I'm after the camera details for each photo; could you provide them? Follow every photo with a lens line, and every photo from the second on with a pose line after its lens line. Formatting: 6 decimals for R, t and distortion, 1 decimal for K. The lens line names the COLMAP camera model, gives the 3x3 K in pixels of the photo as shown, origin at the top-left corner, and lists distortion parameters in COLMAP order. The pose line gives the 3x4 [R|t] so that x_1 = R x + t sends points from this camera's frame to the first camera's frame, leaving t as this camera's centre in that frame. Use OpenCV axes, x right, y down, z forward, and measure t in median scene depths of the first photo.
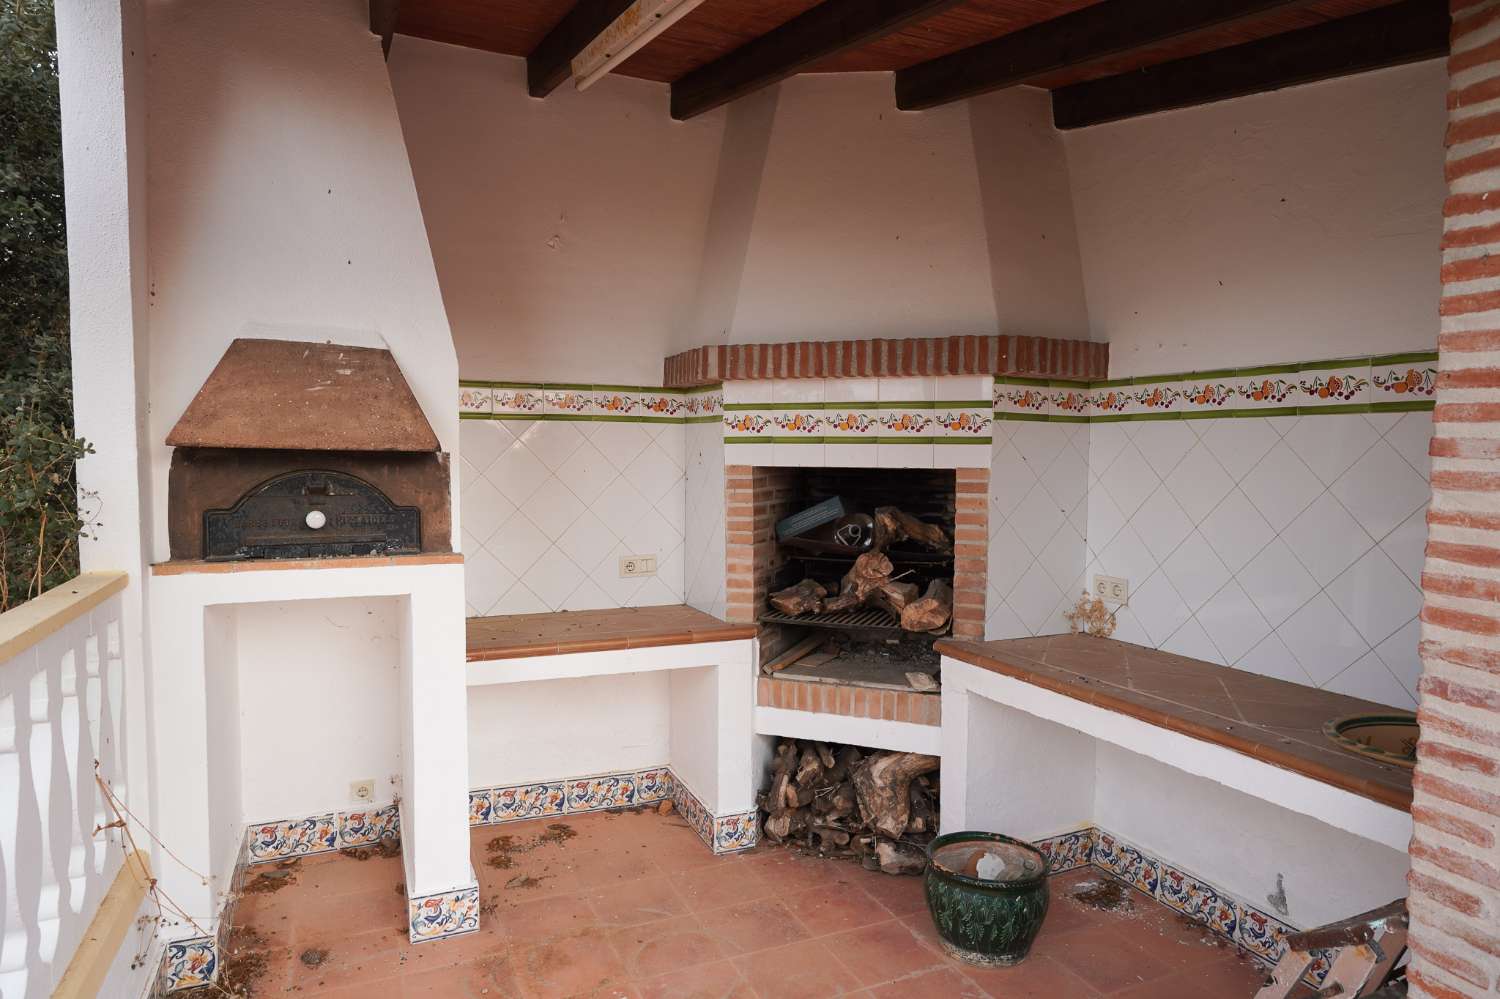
lens RADIAL K [[912.0, 0, 748.6], [0, 912.0, 502.8], [0, 0, 1]] dist [0.002478, 0.001028]
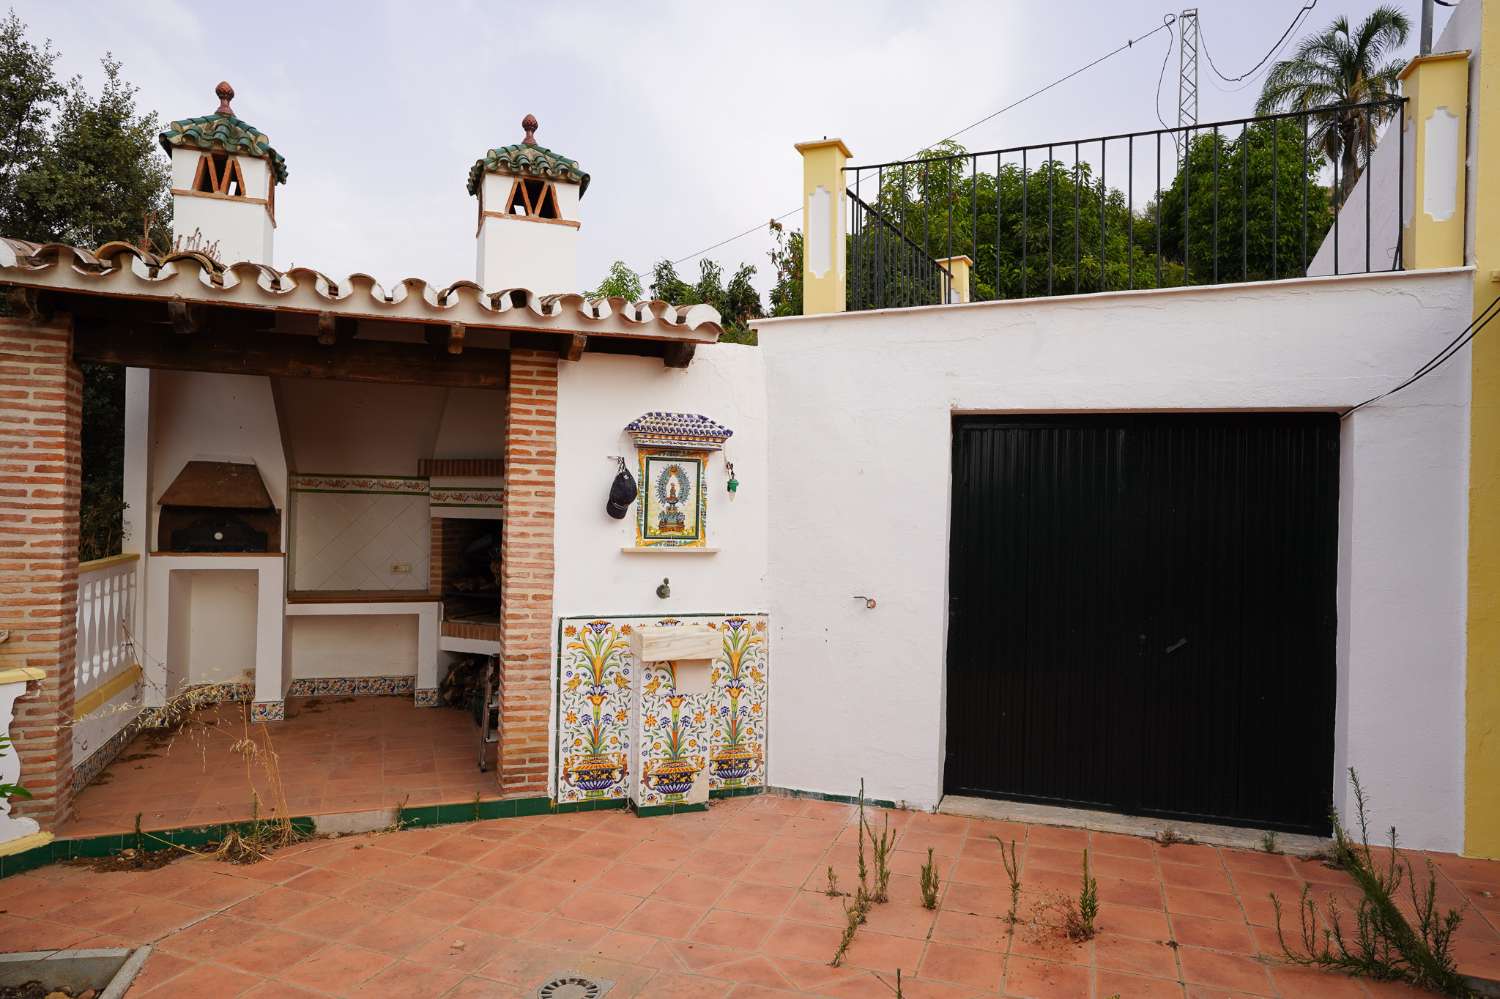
lens RADIAL K [[995.3, 0, 750.7], [0, 995.3, 502.9], [0, 0, 1]] dist [0.036555, 0.001246]
pose [[0.996966, 0.017233, -0.075909, 1.036976], [-0.021738, 0.998025, -0.058930, 0.052498], [0.074744, 0.060402, 0.995372, -1.419147]]
